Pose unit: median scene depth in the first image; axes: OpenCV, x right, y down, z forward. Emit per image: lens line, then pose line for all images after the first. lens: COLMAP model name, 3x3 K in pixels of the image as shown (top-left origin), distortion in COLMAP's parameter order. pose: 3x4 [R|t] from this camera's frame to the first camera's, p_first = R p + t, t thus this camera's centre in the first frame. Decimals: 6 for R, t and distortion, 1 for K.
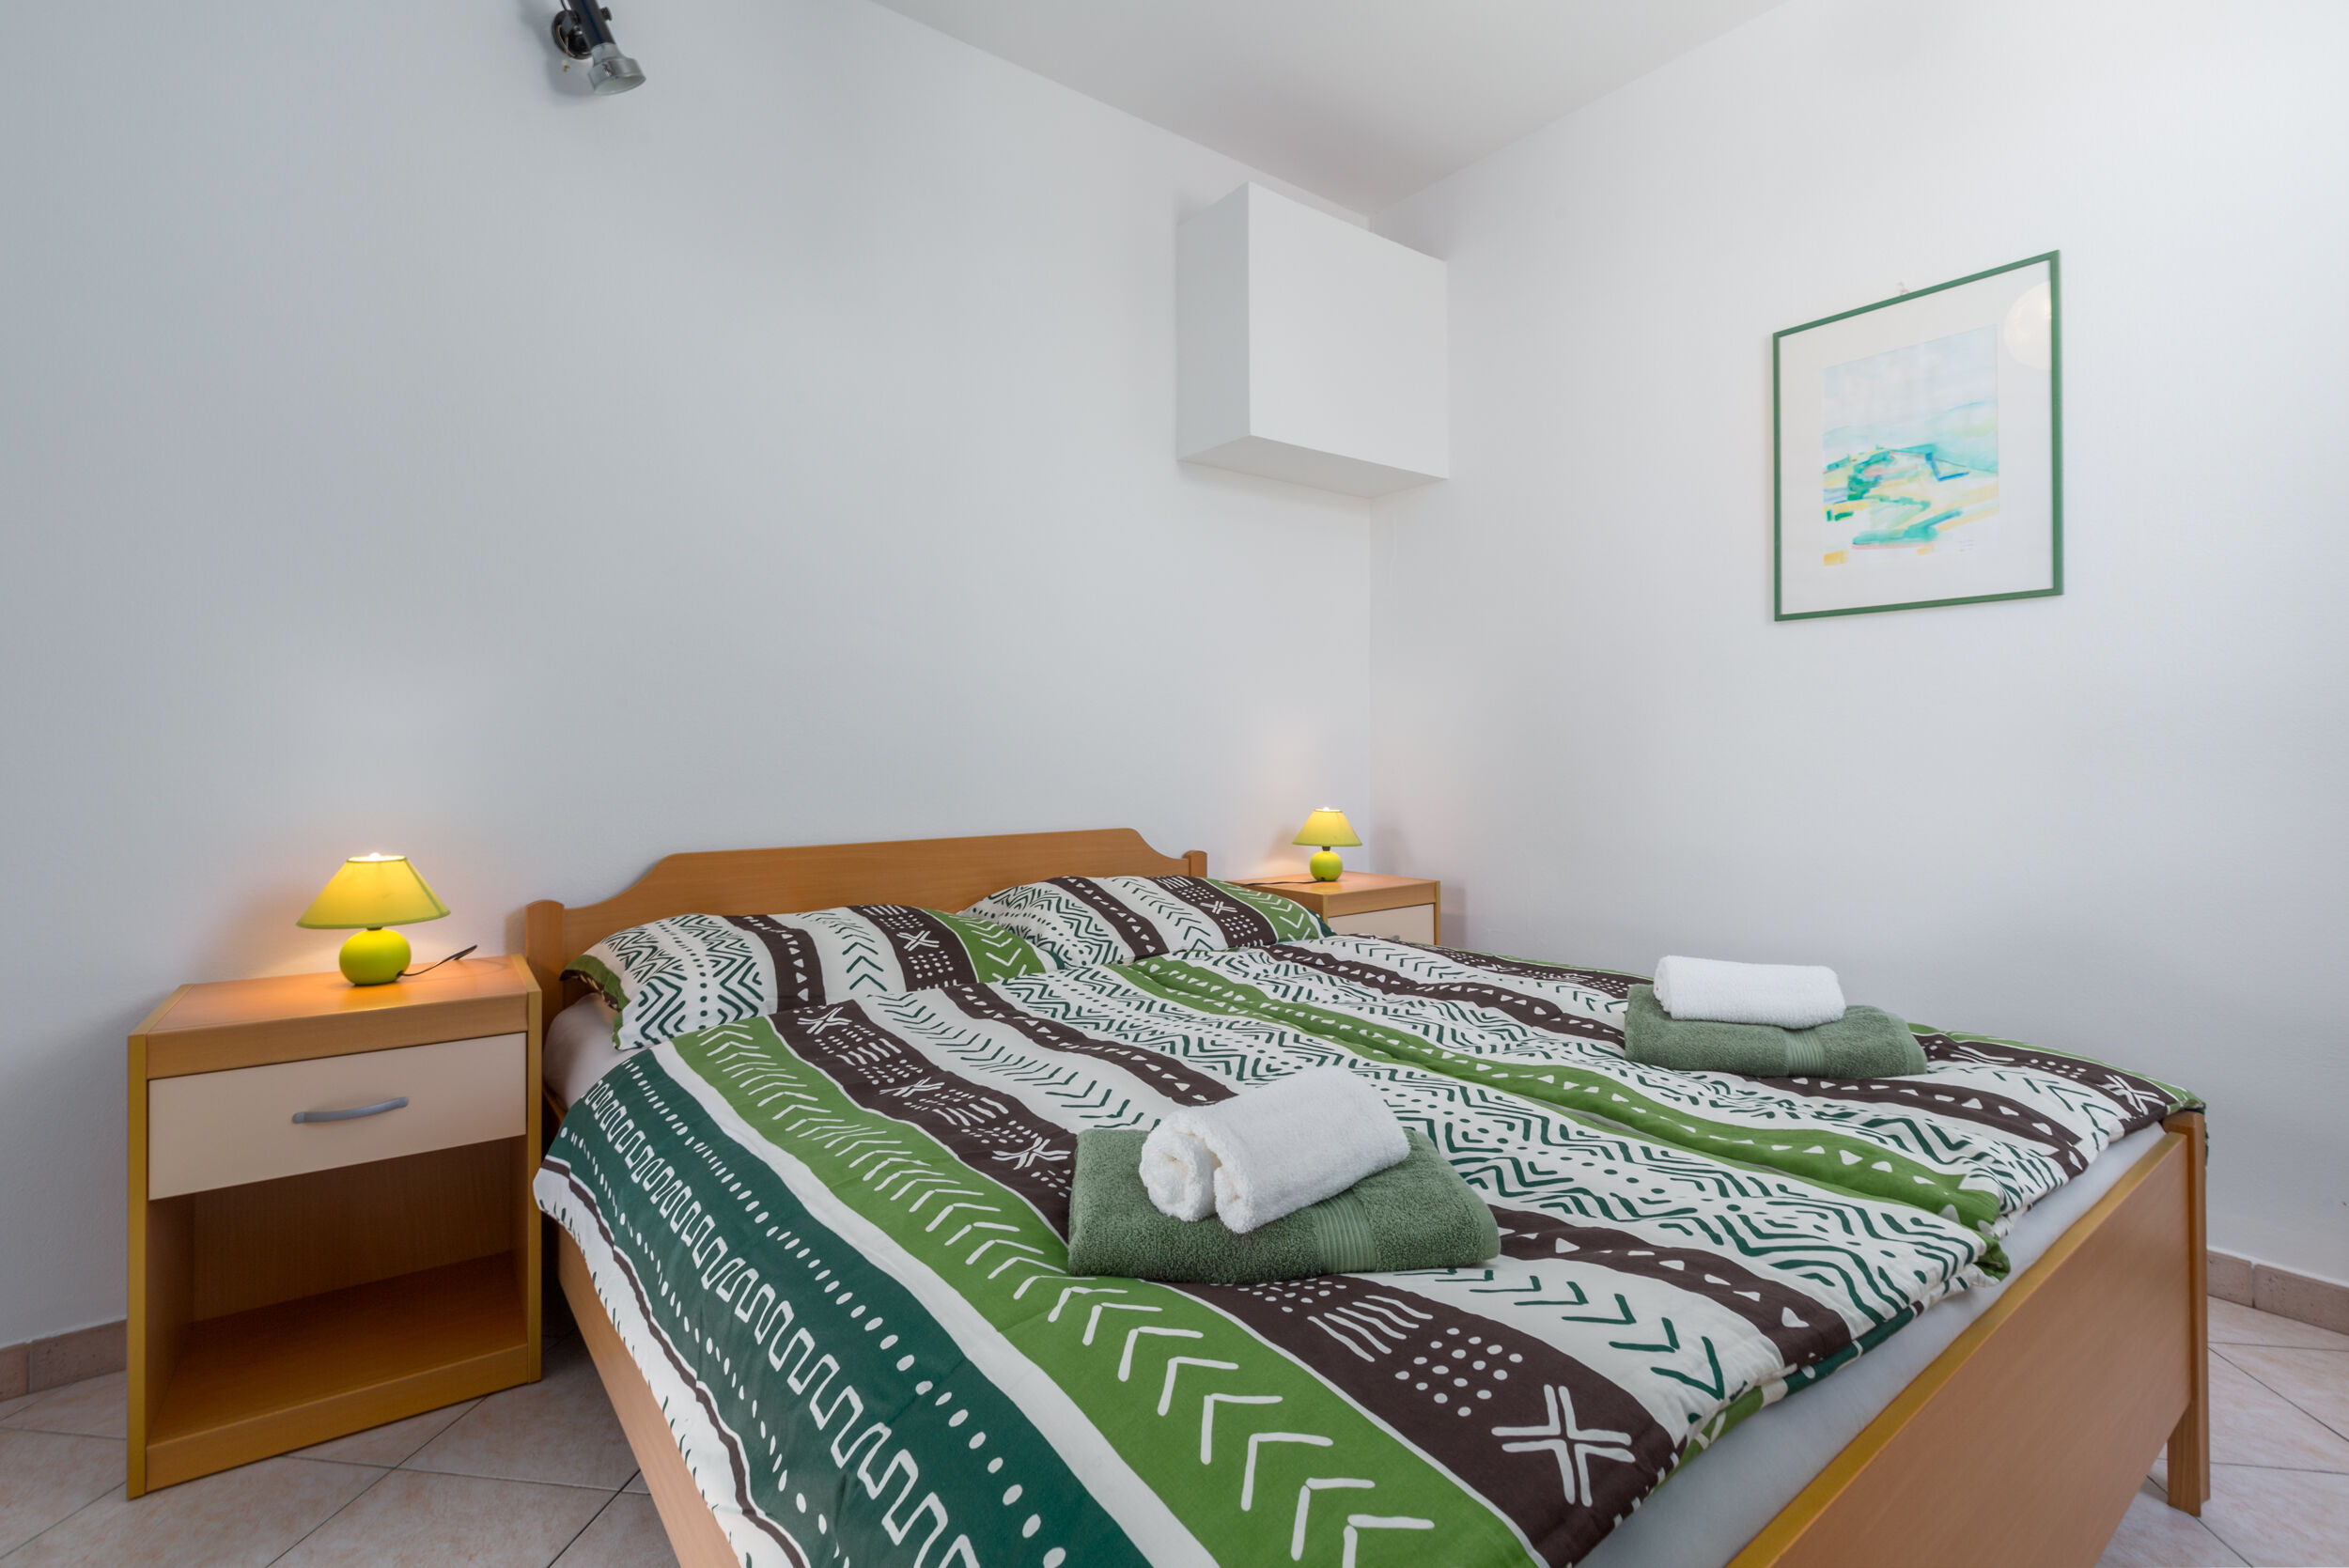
lens RADIAL K [[1073.0, 0, 1151.6], [0, 1073.0, 766.5], [0, 0, 1]] dist [-0.001303, -0.000190]
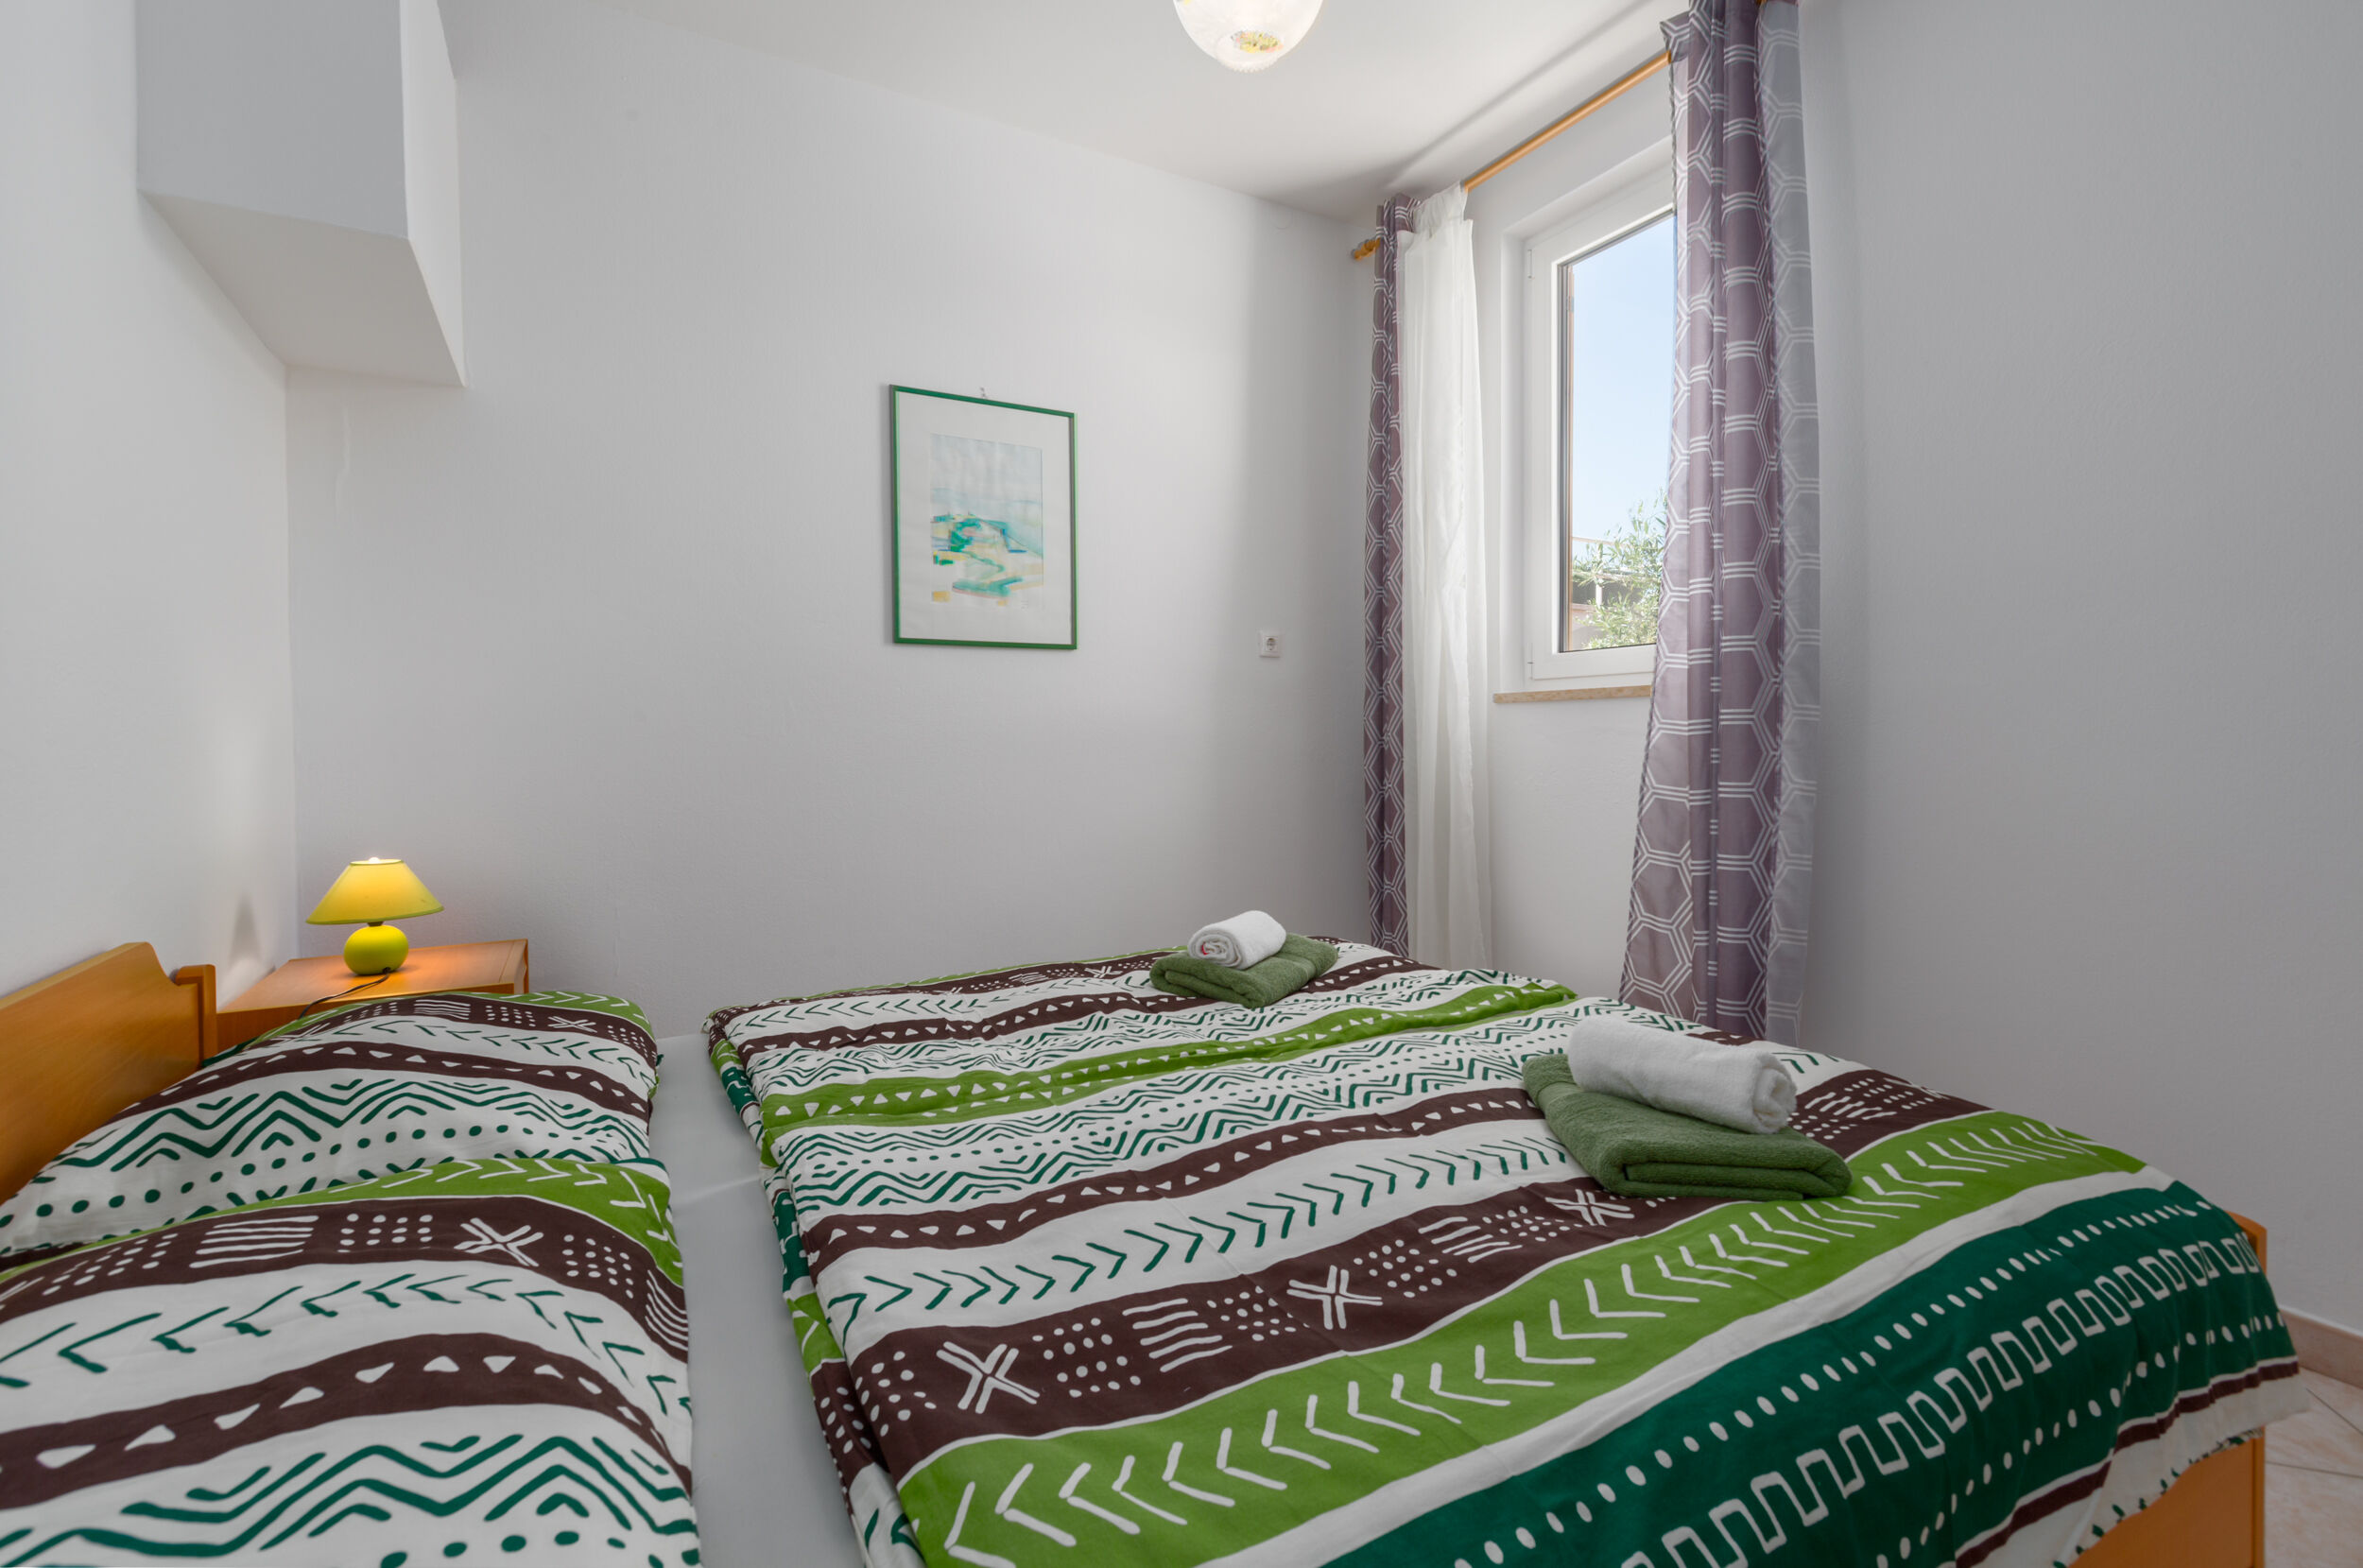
lens RADIAL K [[1079.4, 0, 1158.4], [0, 1079.4, 766.3], [0, 0, 1]] dist [-0.001303, -0.000190]
pose [[0.133901, -0.024830, 0.990684, -0.551832], [0.023412, 0.999486, 0.021886, -0.026789], [-0.990718, 0.020264, 0.134413, 0.629606]]
